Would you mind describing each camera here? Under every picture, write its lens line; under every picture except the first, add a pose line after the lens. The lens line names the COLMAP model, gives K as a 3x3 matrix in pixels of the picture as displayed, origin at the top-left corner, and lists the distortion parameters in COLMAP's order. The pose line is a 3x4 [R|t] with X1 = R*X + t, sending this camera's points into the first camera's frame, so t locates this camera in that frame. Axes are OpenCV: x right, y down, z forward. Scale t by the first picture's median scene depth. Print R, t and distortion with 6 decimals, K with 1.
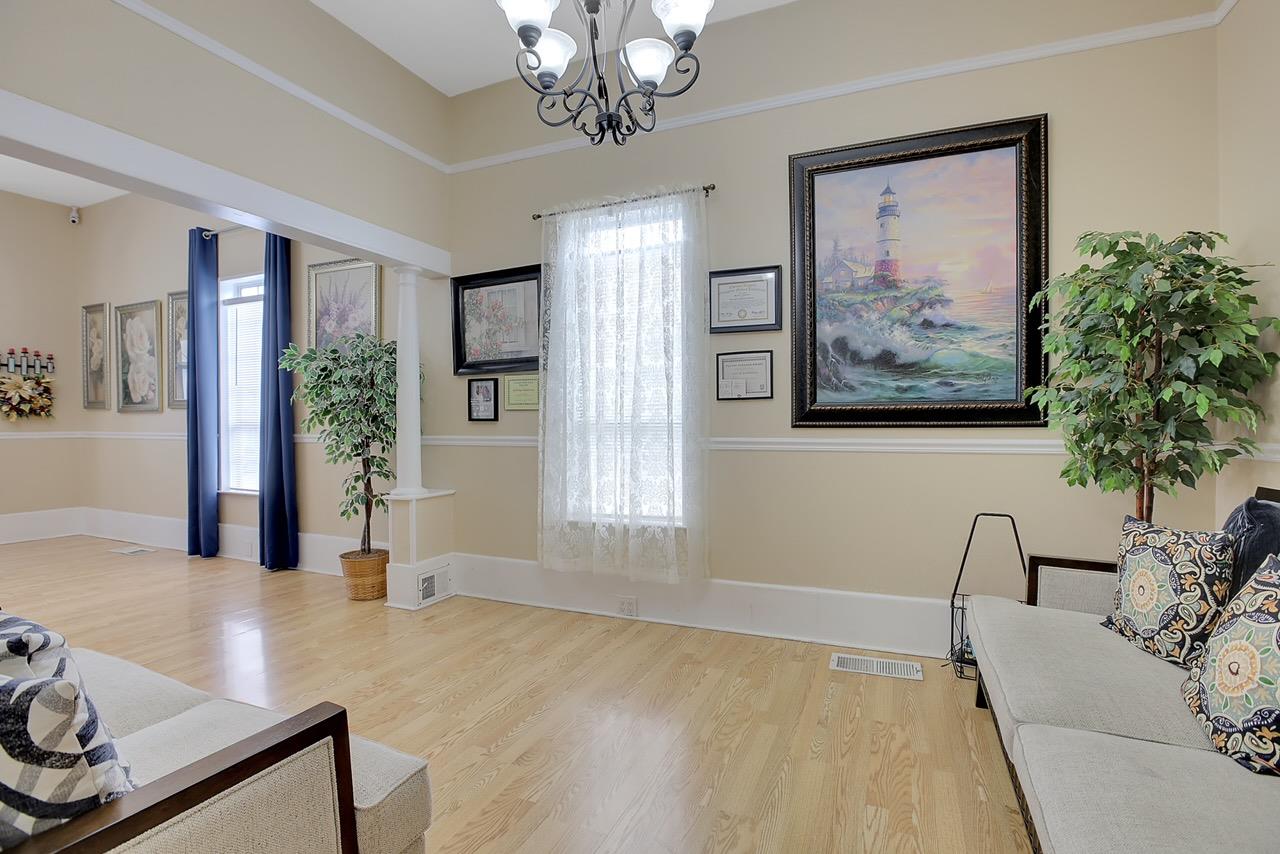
lens RADIAL K [[600.6, 0, 636.1], [0, 600.6, 428.5], [0, 0, 1]] dist [-0.004828, 0.000302]
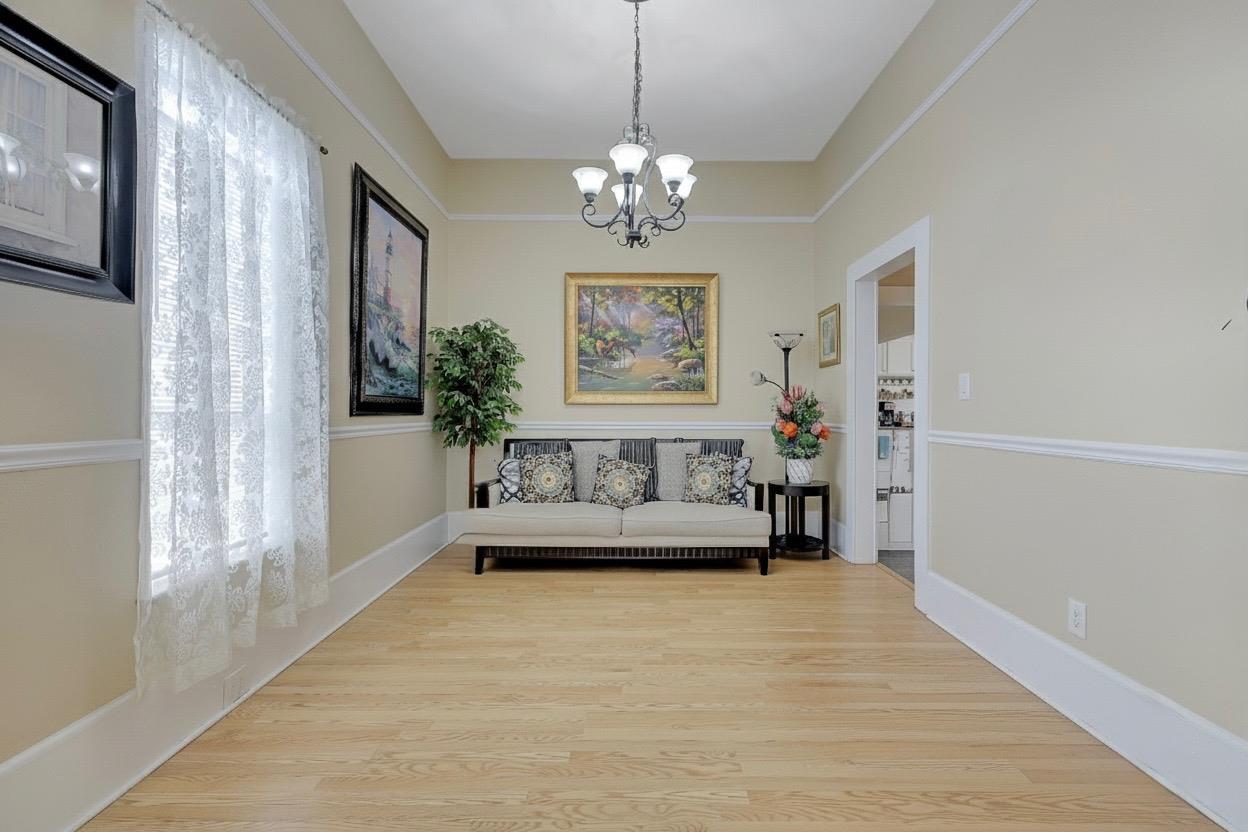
lens RADIAL K [[585.5, 0, 621.9], [0, 585.5, 413.6], [0, 0, 1]] dist [-0.004828, 0.000302]
pose [[-0.412480, 0.002525, 0.910963, -0.983389], [0.003564, 0.999993, -0.001158, -0.000593], [-0.910960, 0.002769, -0.412486, 1.117622]]
